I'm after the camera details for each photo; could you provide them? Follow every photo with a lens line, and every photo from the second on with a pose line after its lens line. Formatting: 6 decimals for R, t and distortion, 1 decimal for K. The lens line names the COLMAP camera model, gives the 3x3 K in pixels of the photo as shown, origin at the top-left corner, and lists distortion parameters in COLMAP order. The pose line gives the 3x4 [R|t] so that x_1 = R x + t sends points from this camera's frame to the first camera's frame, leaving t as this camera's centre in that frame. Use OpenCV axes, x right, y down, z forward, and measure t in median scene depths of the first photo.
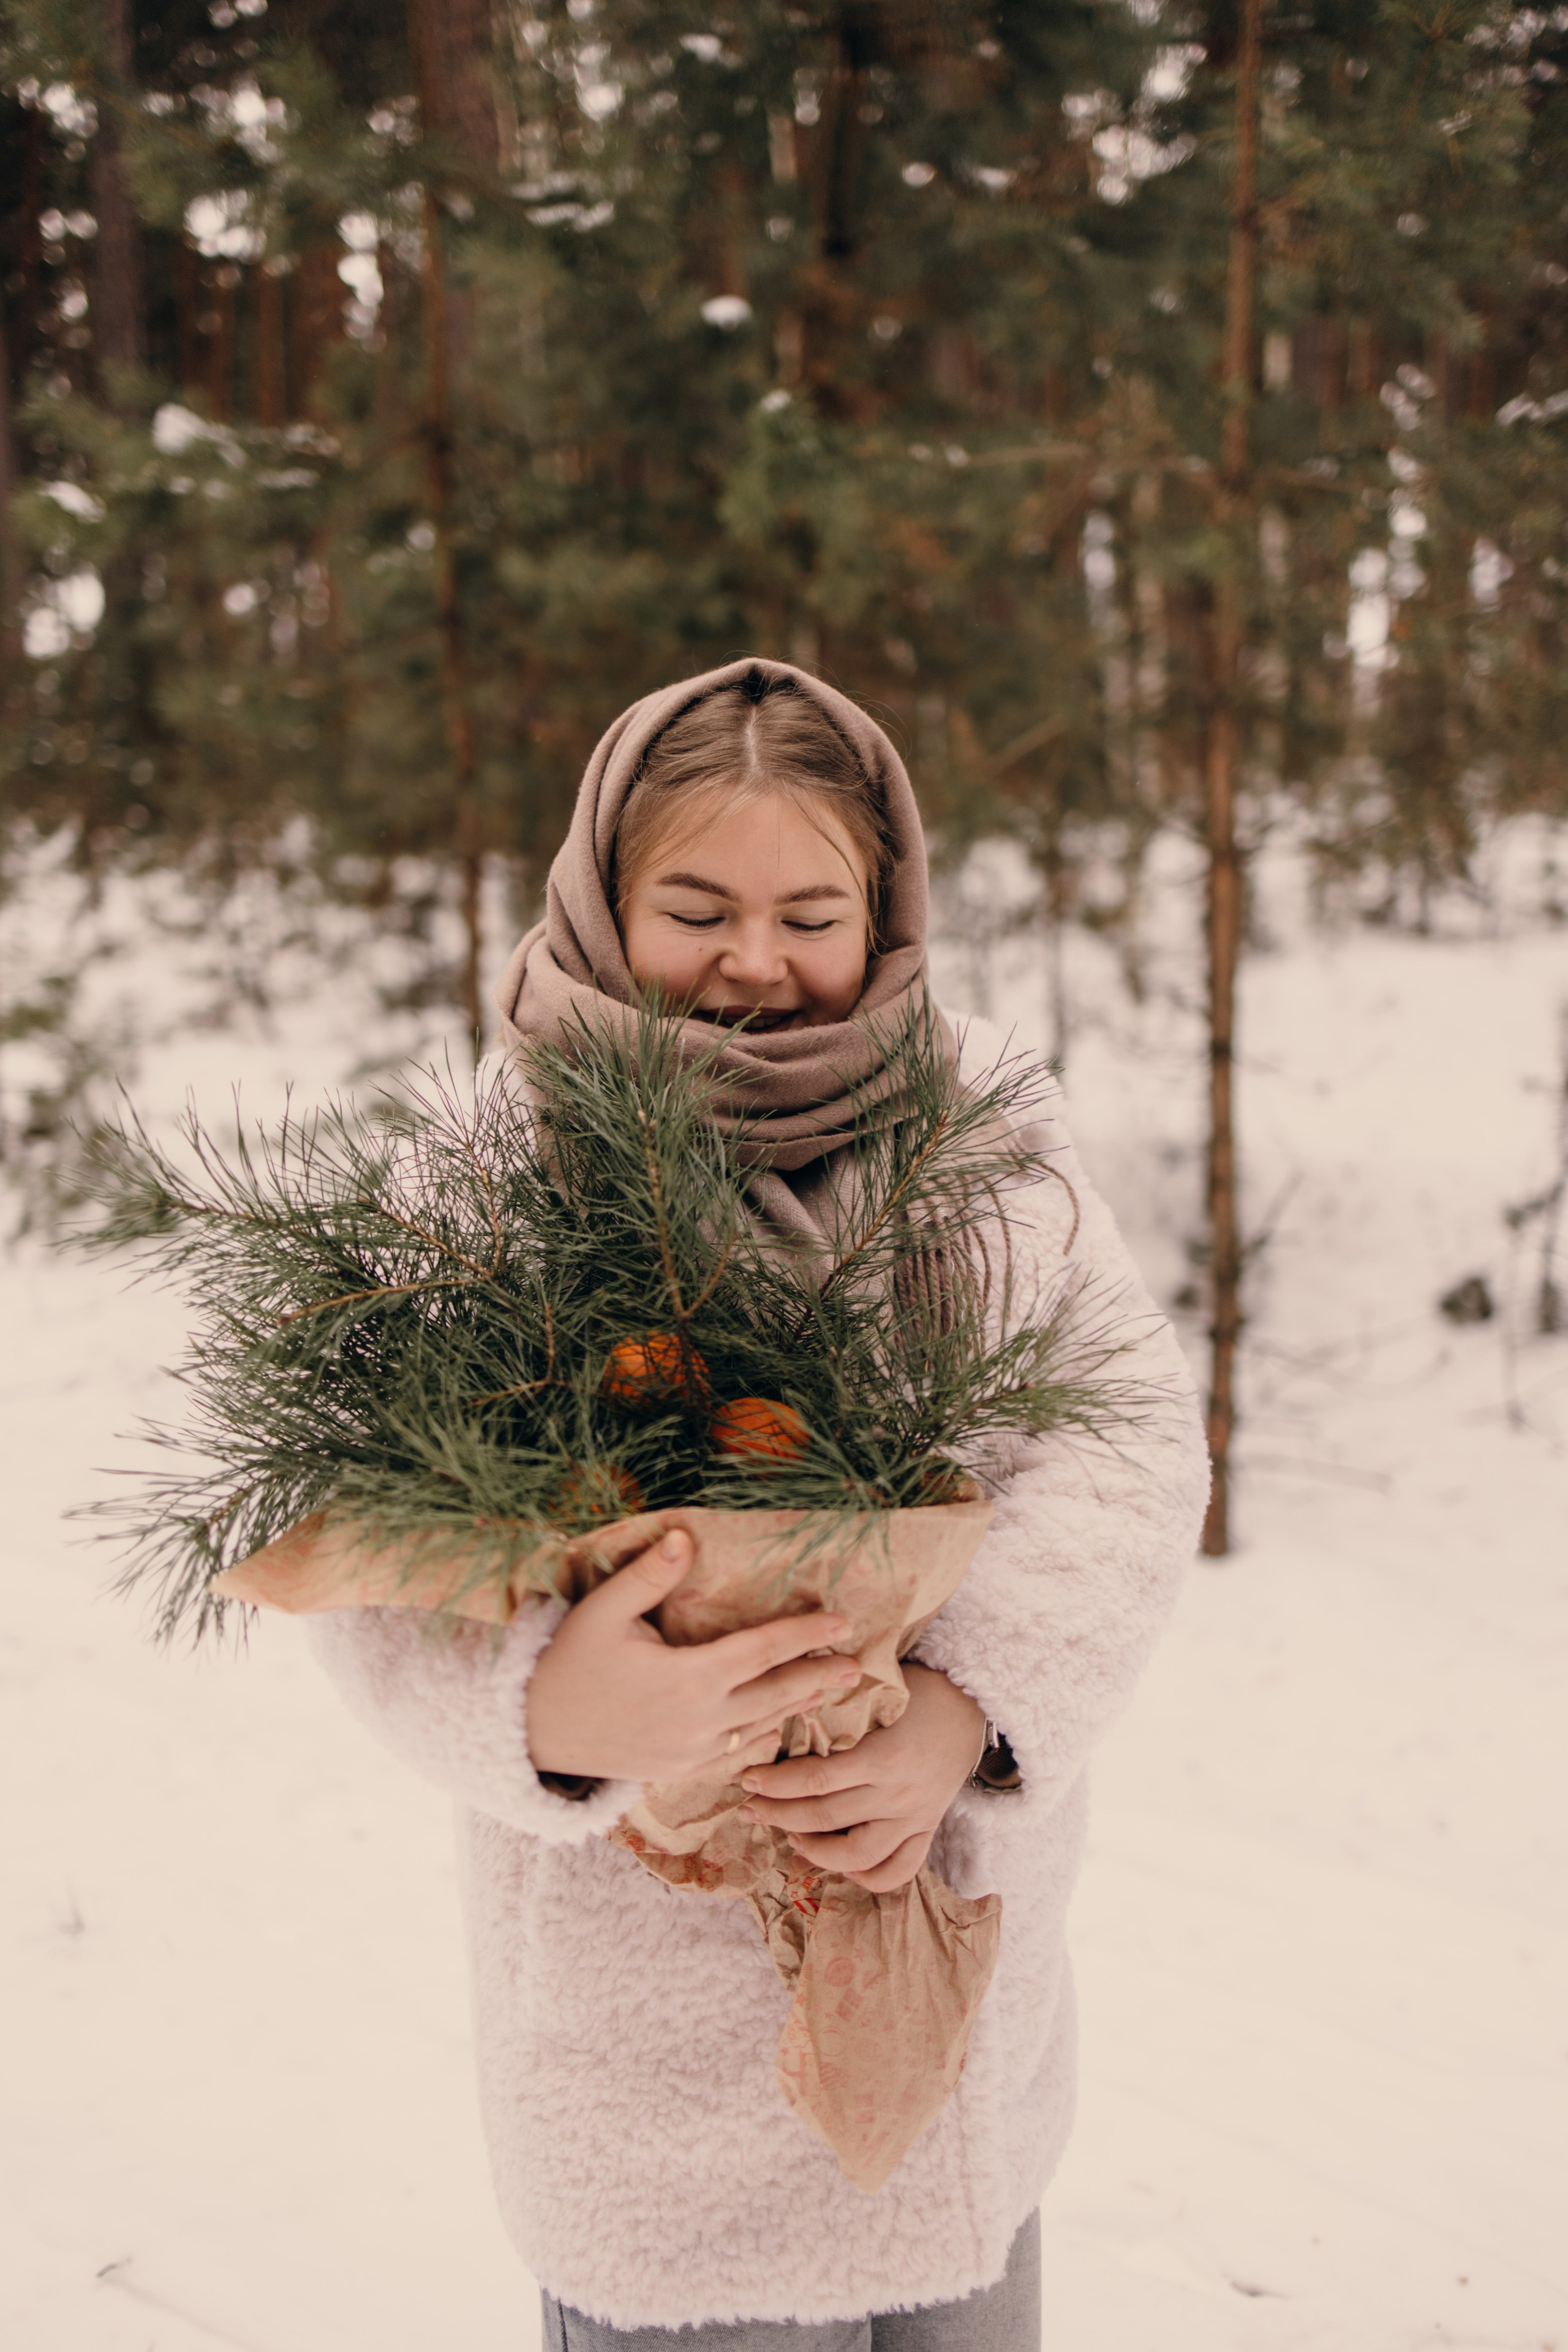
lens RADIAL K [[2428.9, 0, 784.0], [0, 2428.9, 1176.0], [0, 0, 1]] dist [0.048767, 0.004510]
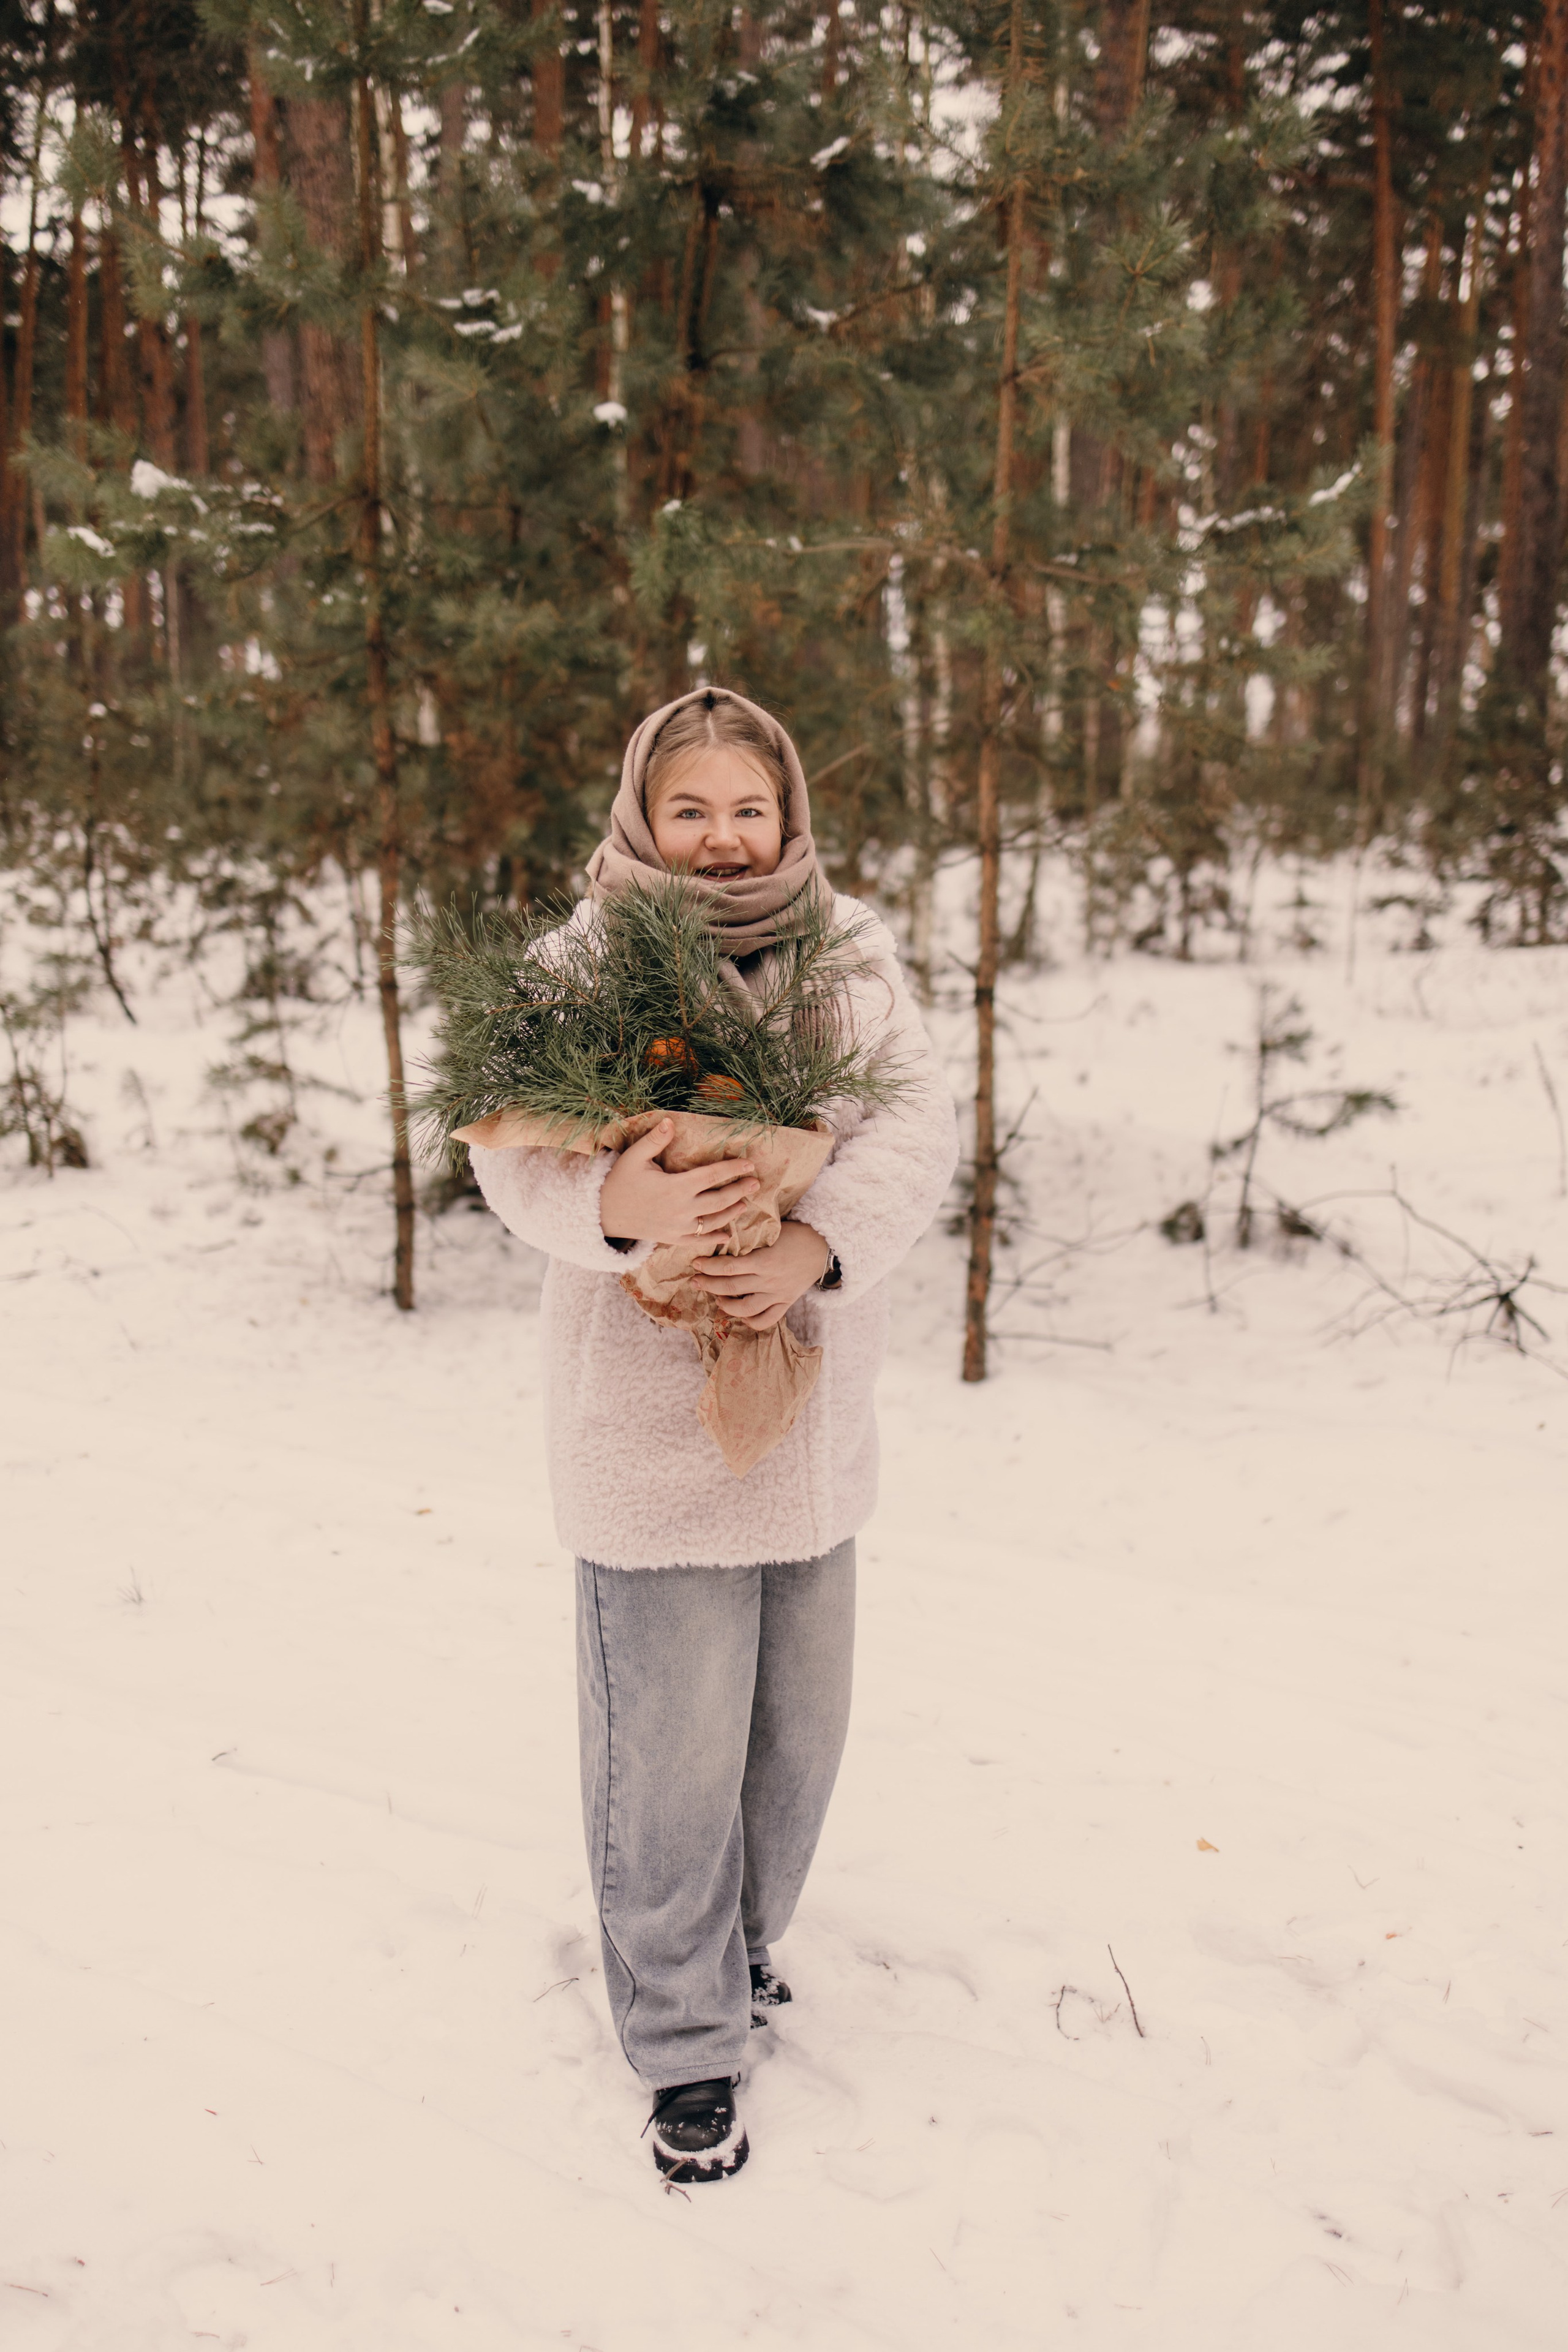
lens RADIAL K [[2407.0, 0, 718.0], [0, 2407.0, 1208.3], [0, 0, 1]] dist [0.014491, -0.011823]
pose [[0.997885, 0.024027, 0.060405, -0.057533], [-0.024337, 0.999694, 0.004404, 0.088707], [-0.060281, -0.005865, 0.998164, -0.433666]]
